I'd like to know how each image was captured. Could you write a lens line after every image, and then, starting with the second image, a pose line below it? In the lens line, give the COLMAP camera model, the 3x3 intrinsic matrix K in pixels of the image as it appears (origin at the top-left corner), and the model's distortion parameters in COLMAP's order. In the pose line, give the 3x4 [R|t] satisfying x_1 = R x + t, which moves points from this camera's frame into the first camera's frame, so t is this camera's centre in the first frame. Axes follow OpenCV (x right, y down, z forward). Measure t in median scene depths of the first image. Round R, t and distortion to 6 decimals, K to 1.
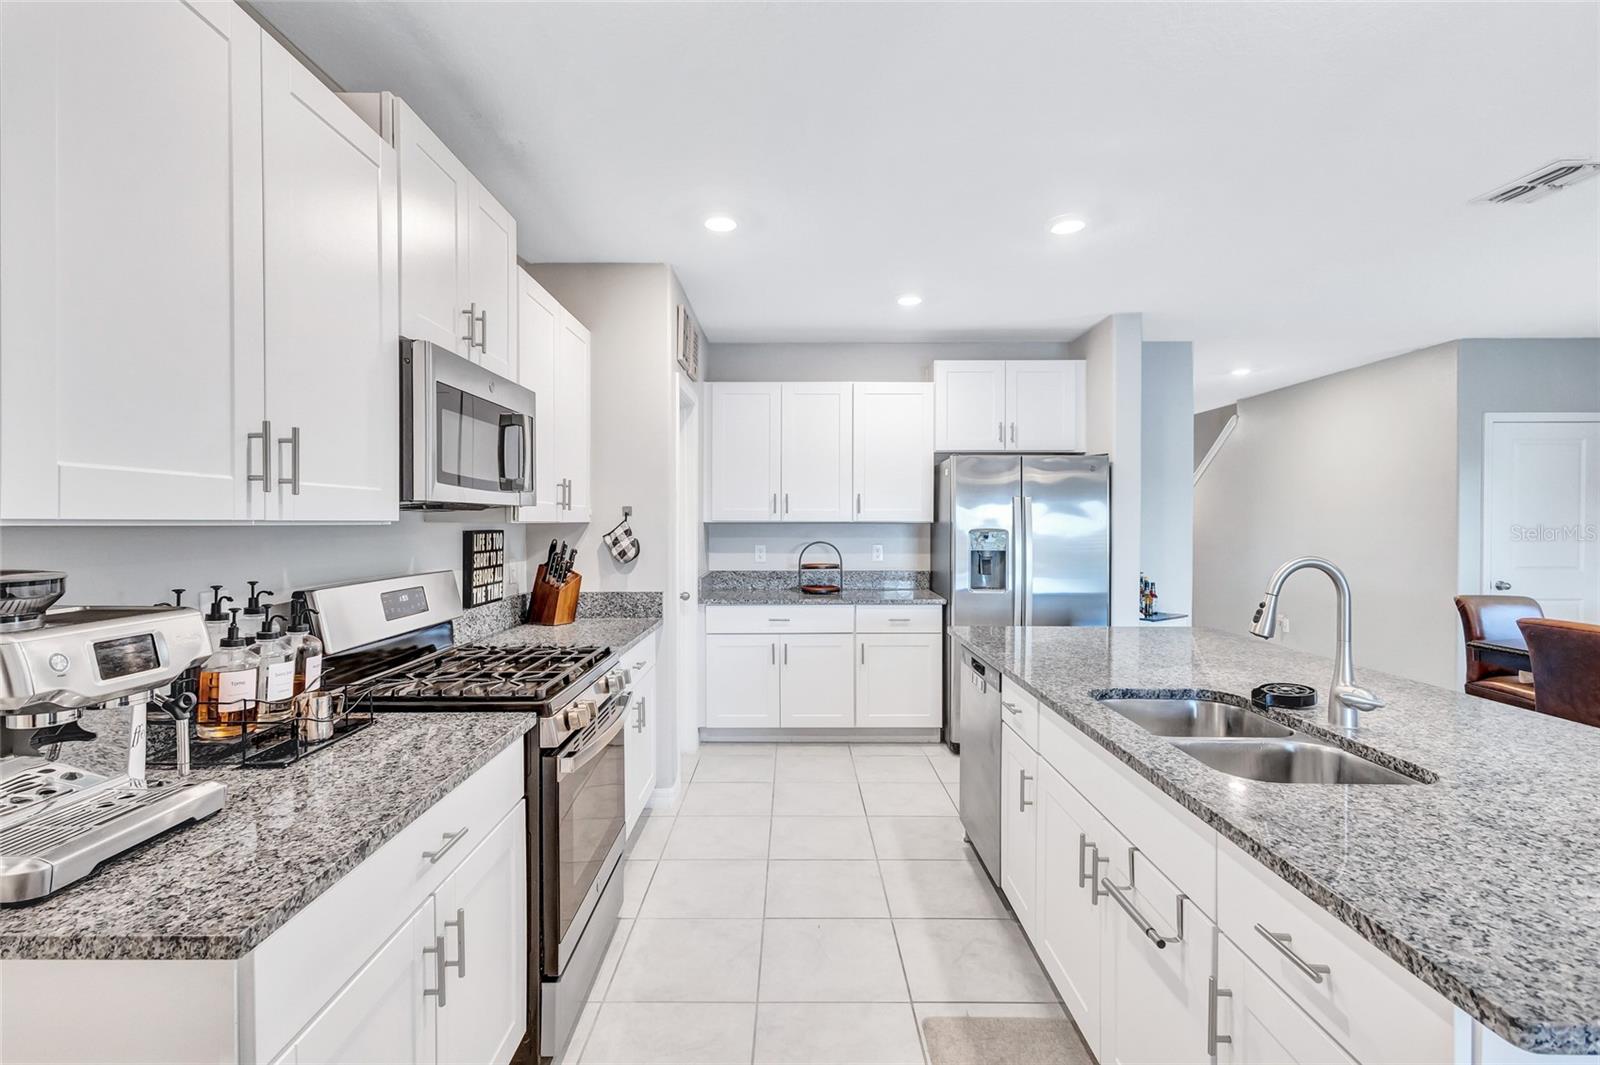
lens RADIAL K [[741.2, 0, 792.3], [0, 741.2, 527.6], [0, 0, 1]] dist [0.004879, -0.001774]
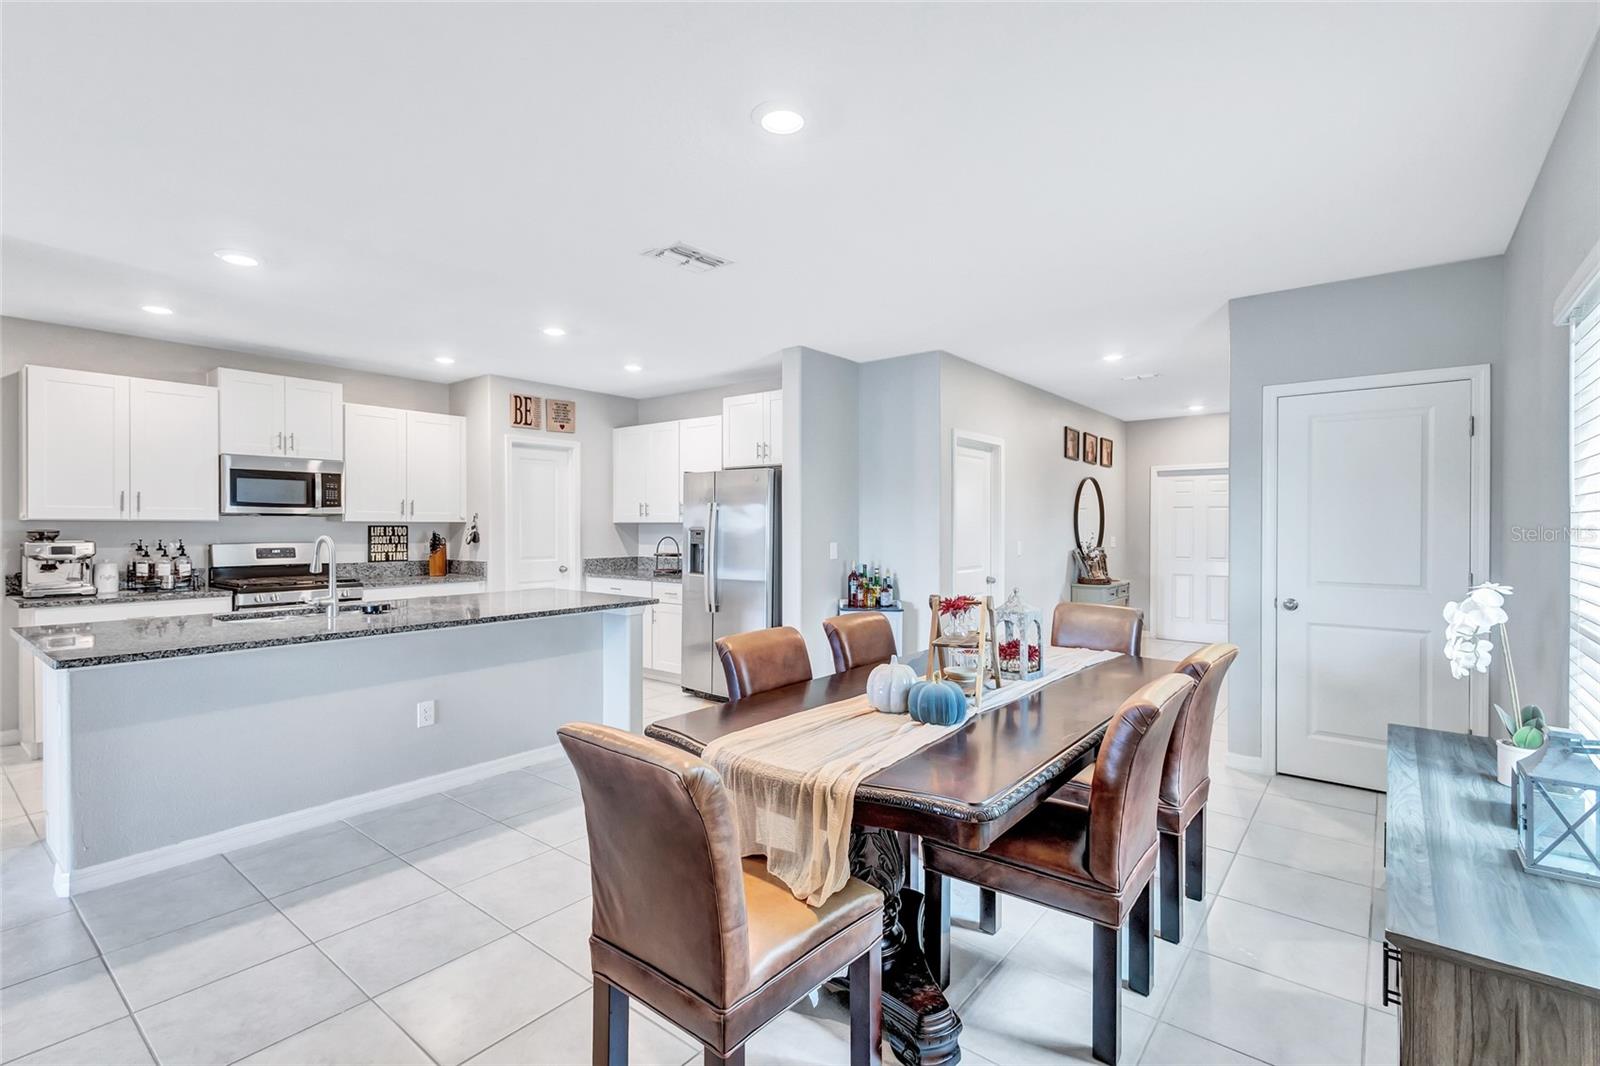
lens RADIAL K [[741.2, 0, 798.5], [0, 741.2, 533.3], [0, 0, 1]] dist [0.004879, -0.001774]
pose [[0.779868, 0.009363, -0.625874, 1.226260], [-0.008611, 0.999954, 0.004228, 0.004420], [0.625885, 0.002092, 0.779913, 0.078481]]
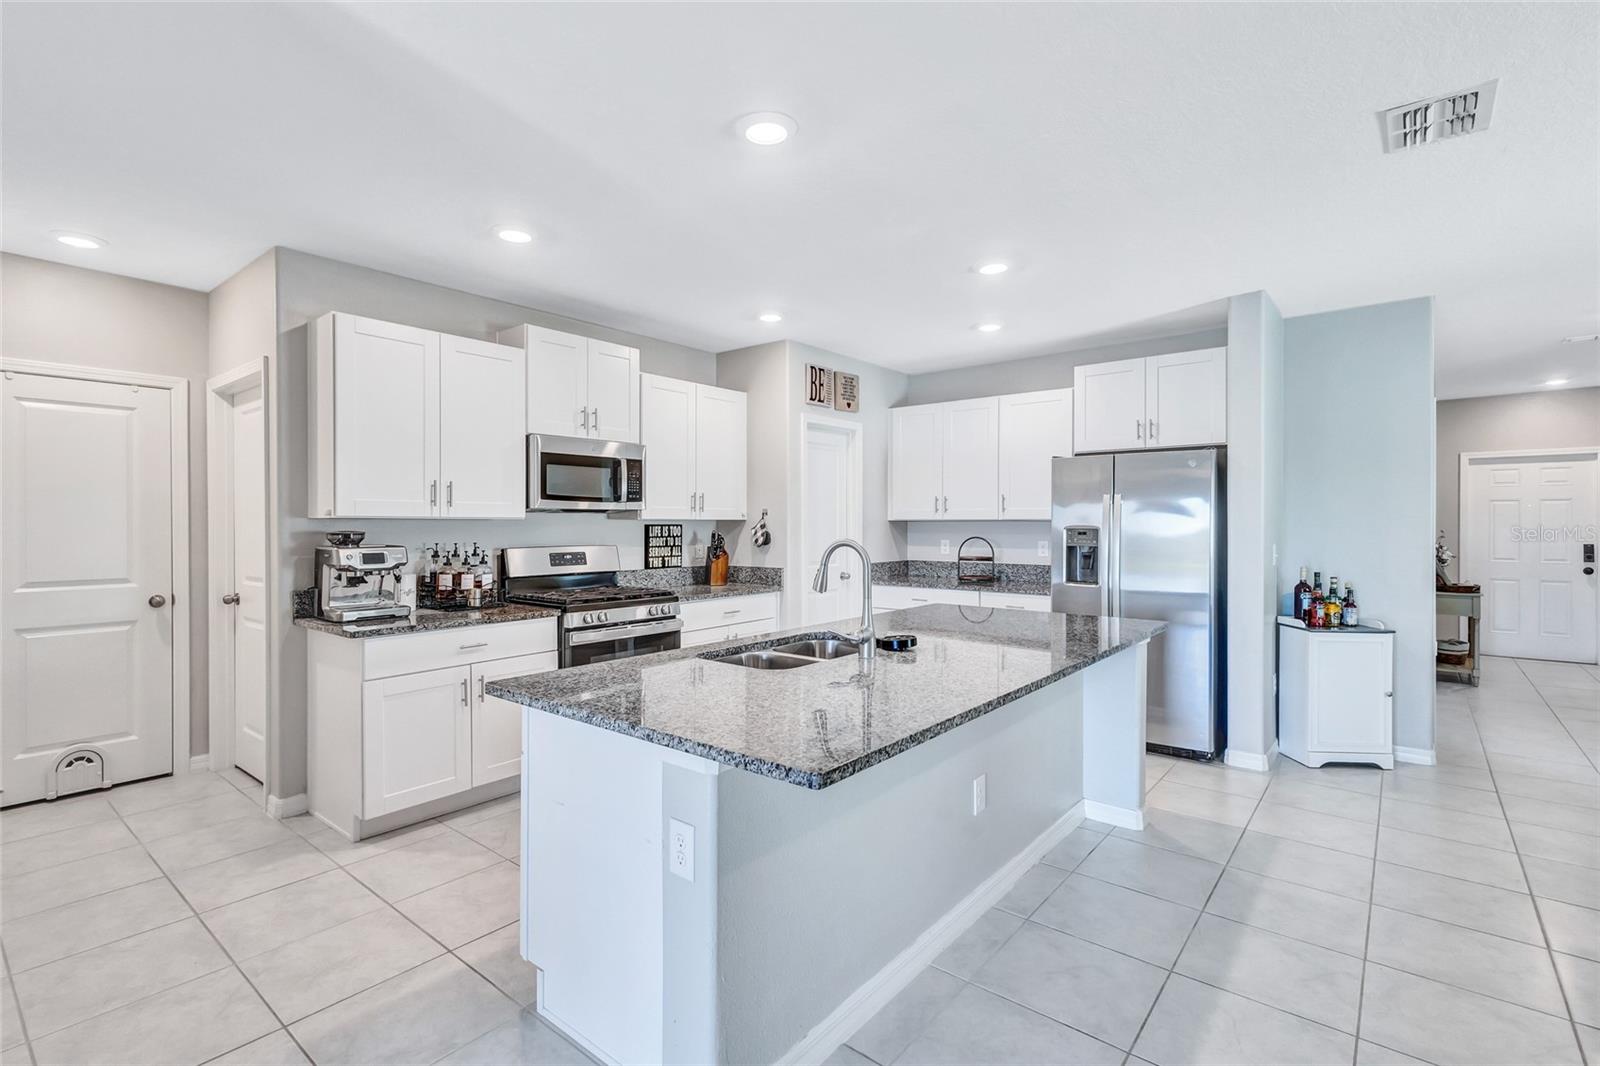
lens RADIAL K [[741.2, 0, 793.2], [0, 741.2, 525.1], [0, 0, 1]] dist [0.004879, -0.001774]
pose [[0.772553, 0.002203, -0.634947, 0.616647], [-0.005941, 0.999975, -0.003758, 0.007124], [0.634923, 0.006675, 0.772547, -0.079207]]
